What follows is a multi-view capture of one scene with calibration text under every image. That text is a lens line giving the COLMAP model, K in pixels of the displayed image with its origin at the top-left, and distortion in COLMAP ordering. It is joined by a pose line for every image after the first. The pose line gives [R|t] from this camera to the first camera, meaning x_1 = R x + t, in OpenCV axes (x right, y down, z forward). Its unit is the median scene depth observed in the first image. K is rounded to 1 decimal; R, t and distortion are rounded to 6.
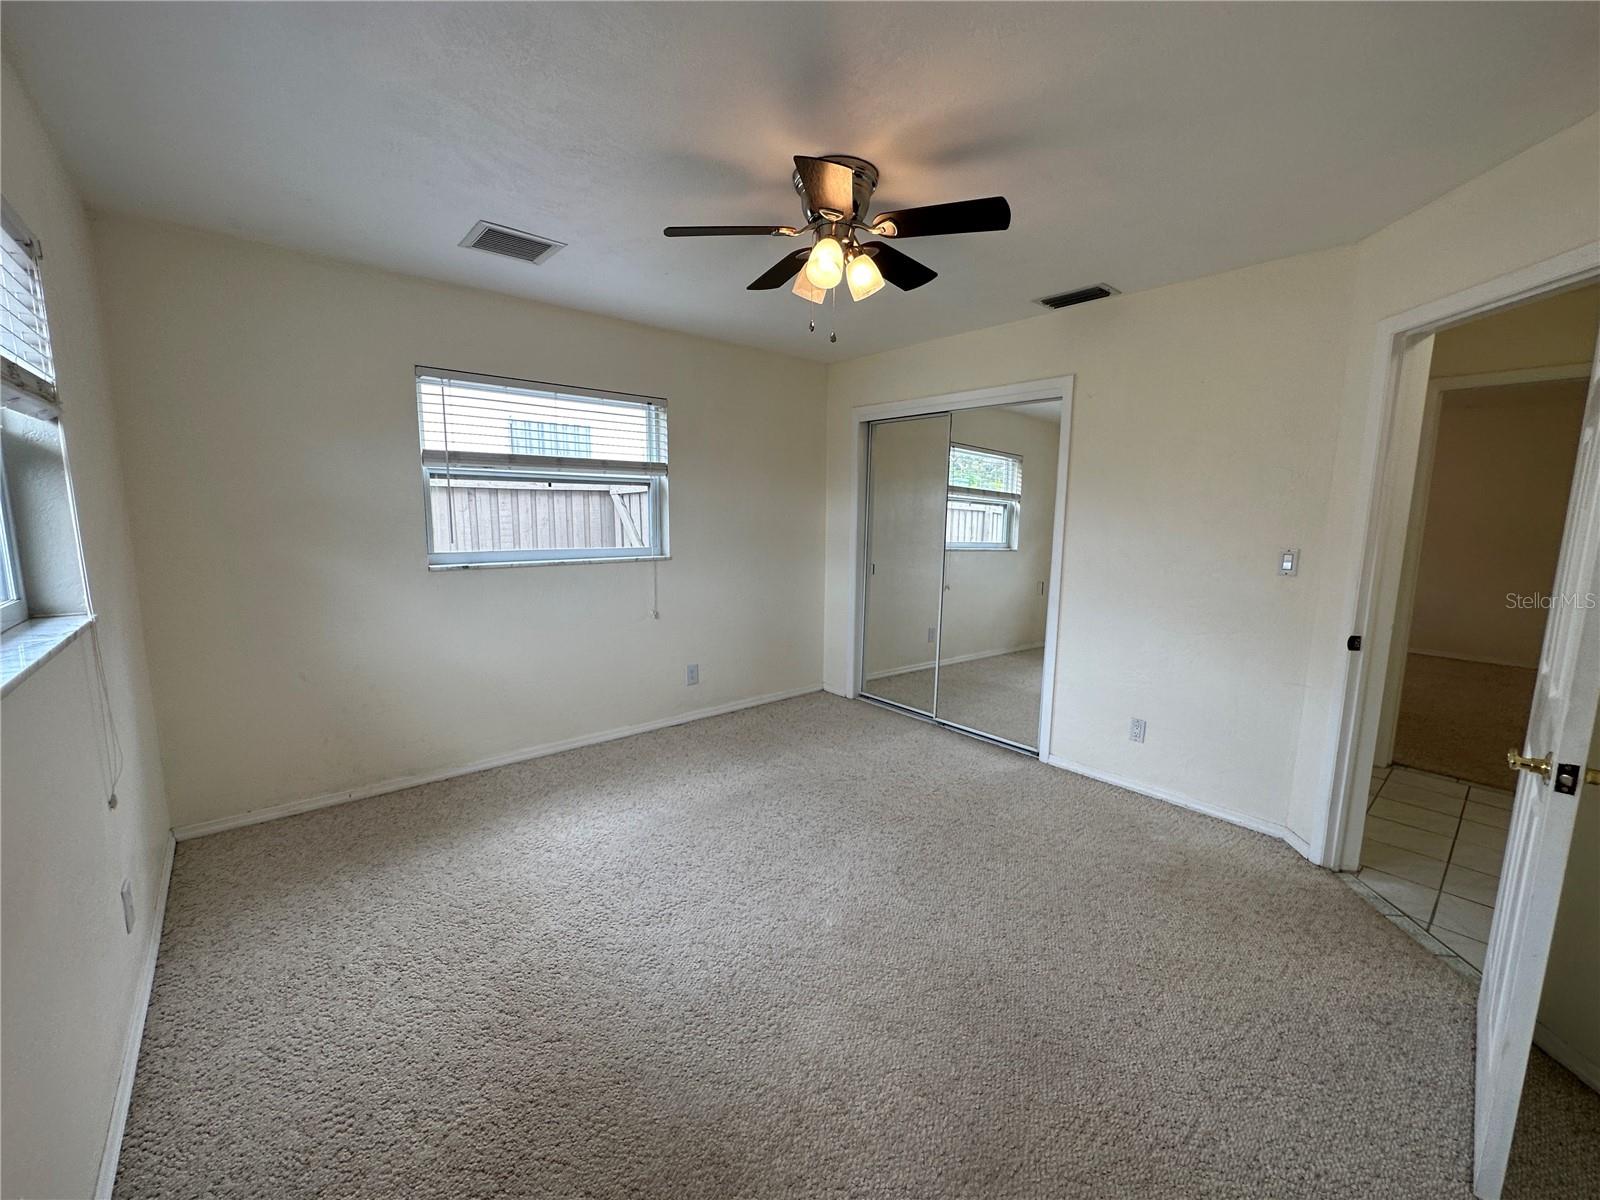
lens RADIAL K [[639.0, 0, 797.4], [0, 639.0, 598.8], [0, 0, 1]] dist [-0.003297, 0.000645]
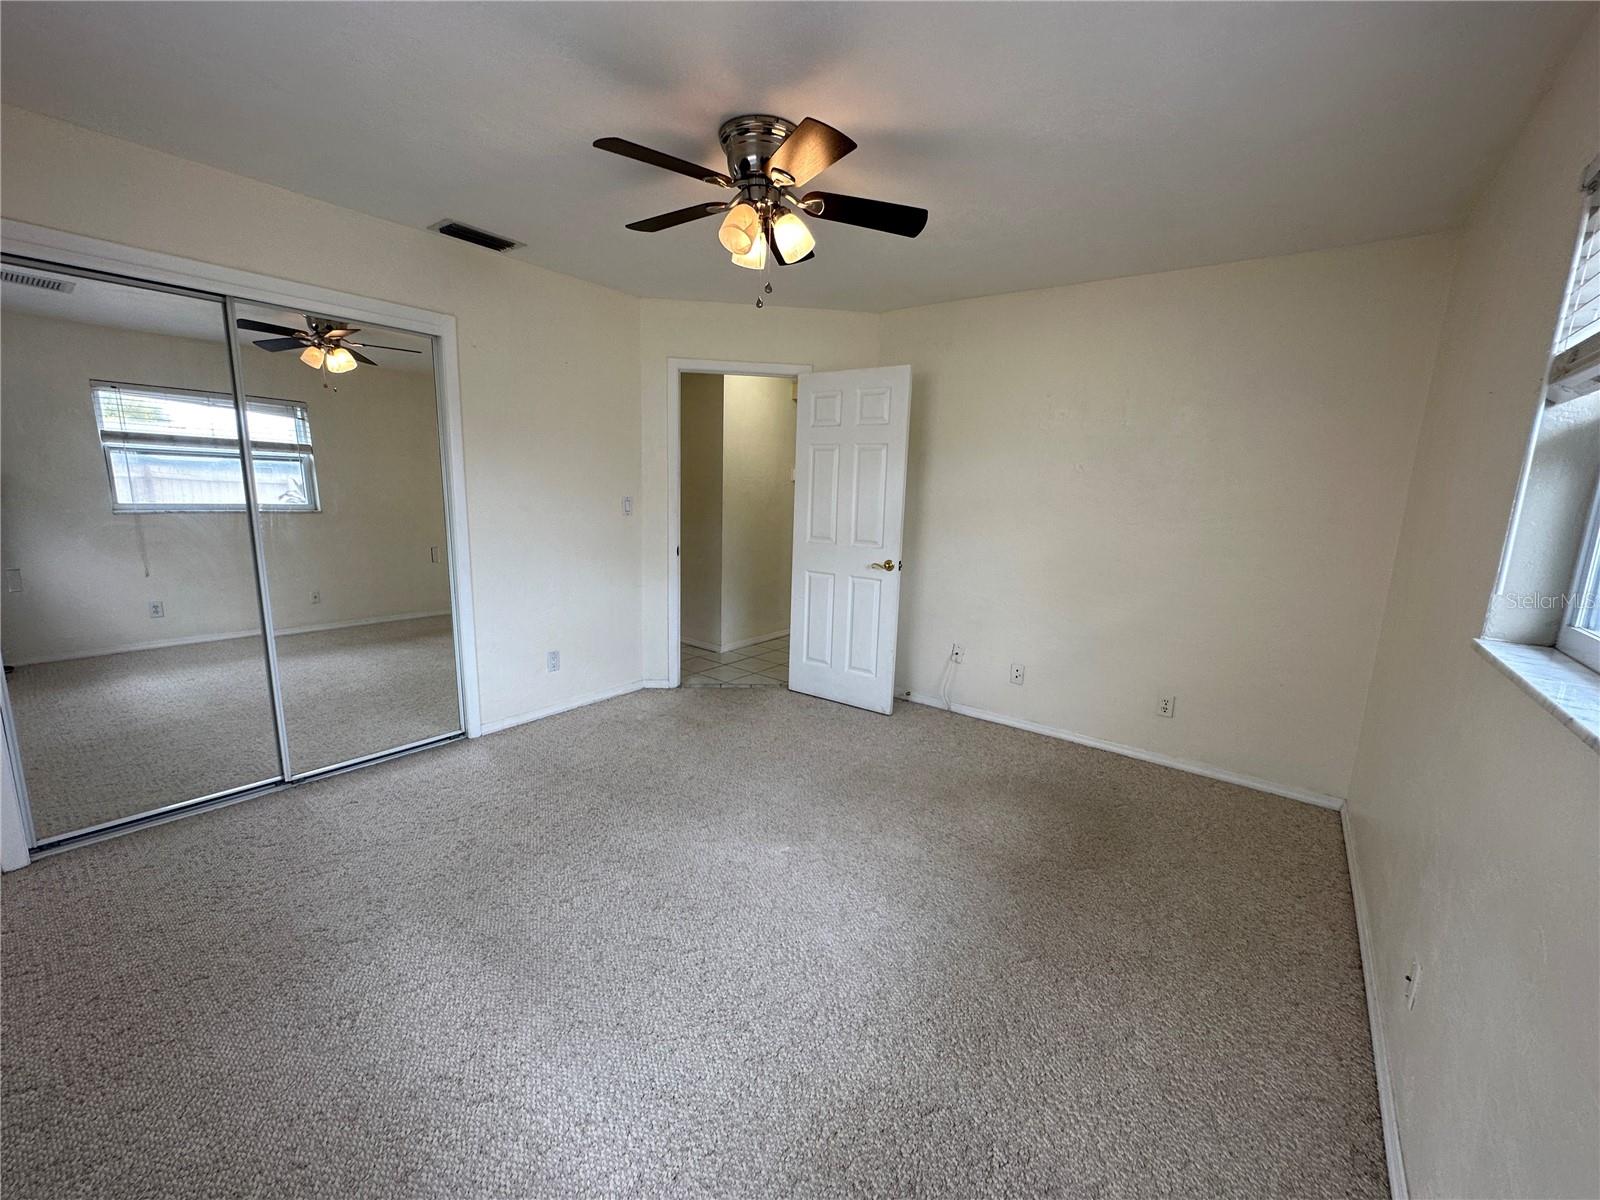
lens RADIAL K [[639.0, 0, 801.8], [0, 639.0, 601.2], [0, 0, 1]] dist [-0.003297, 0.000645]
pose [[-0.208557, -0.198166, 0.957723, -0.588229], [0.100857, 0.969678, 0.222603, -0.100974], [-0.972796, 0.143019, -0.182246, 0.692730]]
